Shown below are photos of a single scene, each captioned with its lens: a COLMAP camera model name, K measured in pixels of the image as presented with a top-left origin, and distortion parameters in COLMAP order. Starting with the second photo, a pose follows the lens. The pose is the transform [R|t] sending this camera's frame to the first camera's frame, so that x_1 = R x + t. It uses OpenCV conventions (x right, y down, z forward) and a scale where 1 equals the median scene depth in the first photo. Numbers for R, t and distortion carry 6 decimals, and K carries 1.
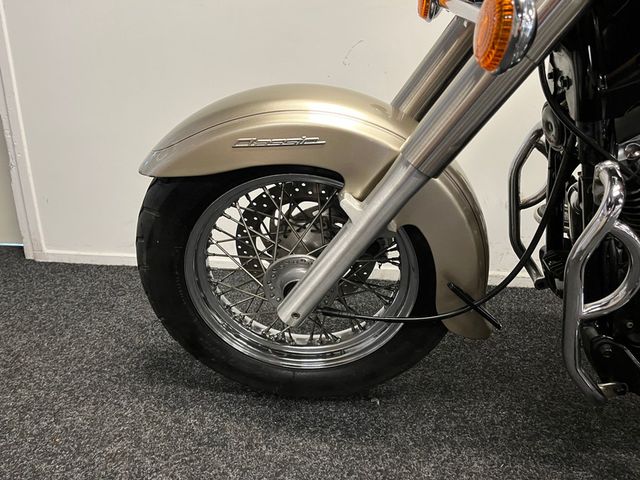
lens RADIAL K [[486.1, 0, 318.0], [0, 486.1, 241.4], [0, 0, 1]] dist [0.069071, -0.091990]
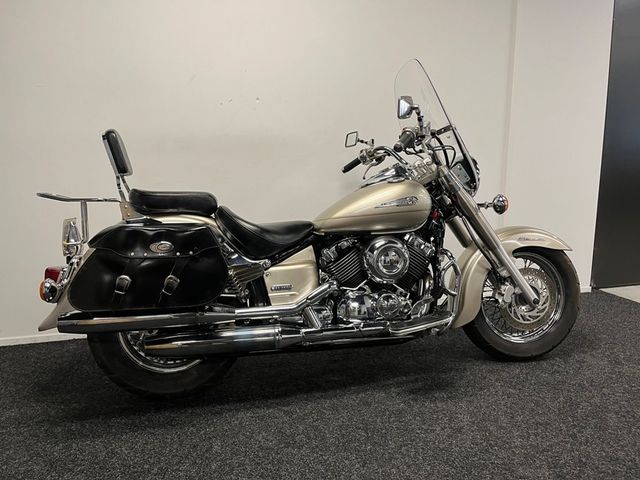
lens RADIAL K [[486.1, 0, 318.1], [0, 486.1, 240.9], [0, 0, 1]] dist [0.069071, -0.091990]
pose [[0.927089, -0.077372, 0.366769, -0.017383], [0.130617, 0.983821, -0.122619, 0.083547], [-0.351348, 0.161585, 0.922196, -1.415690]]
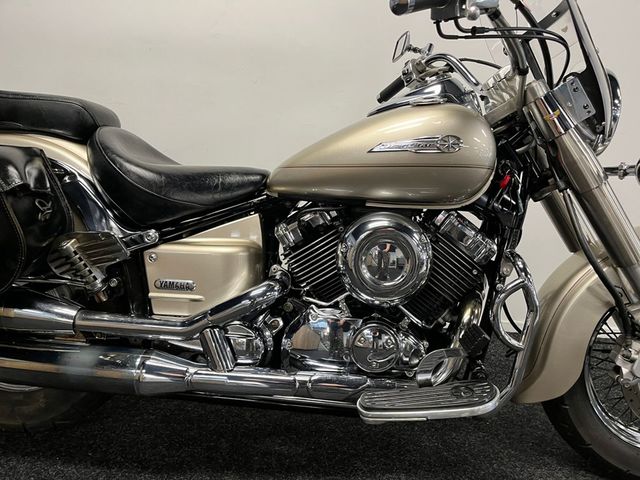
lens RADIAL K [[486.1, 0, 325.3], [0, 486.1, 244.1], [0, 0, 1]] dist [0.069071, -0.091990]
pose [[0.992297, 0.024358, 0.121464, 0.810870], [-0.016027, 0.997481, -0.069100, -0.017741], [-0.122841, 0.066621, 0.990188, -0.561988]]
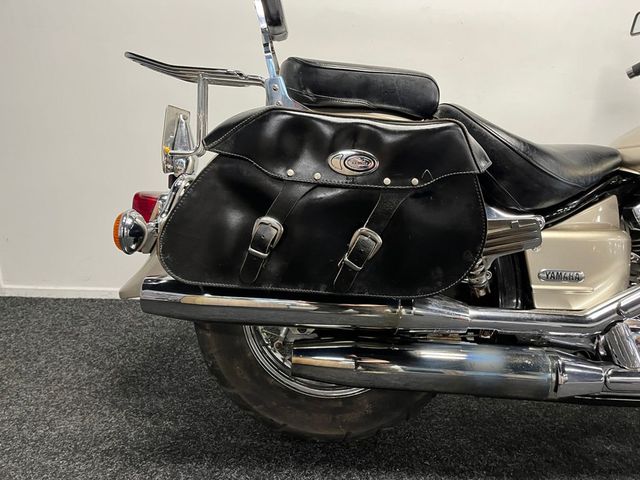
lens RADIAL K [[486.1, 0, 321.9], [0, 486.1, 243.6], [0, 0, 1]] dist [0.069071, -0.091990]
pose [[0.987211, -0.004309, 0.159362, -0.071742], [0.012686, 0.998588, -0.051587, -0.016127], [-0.158914, 0.052949, 0.985871, -0.320686]]
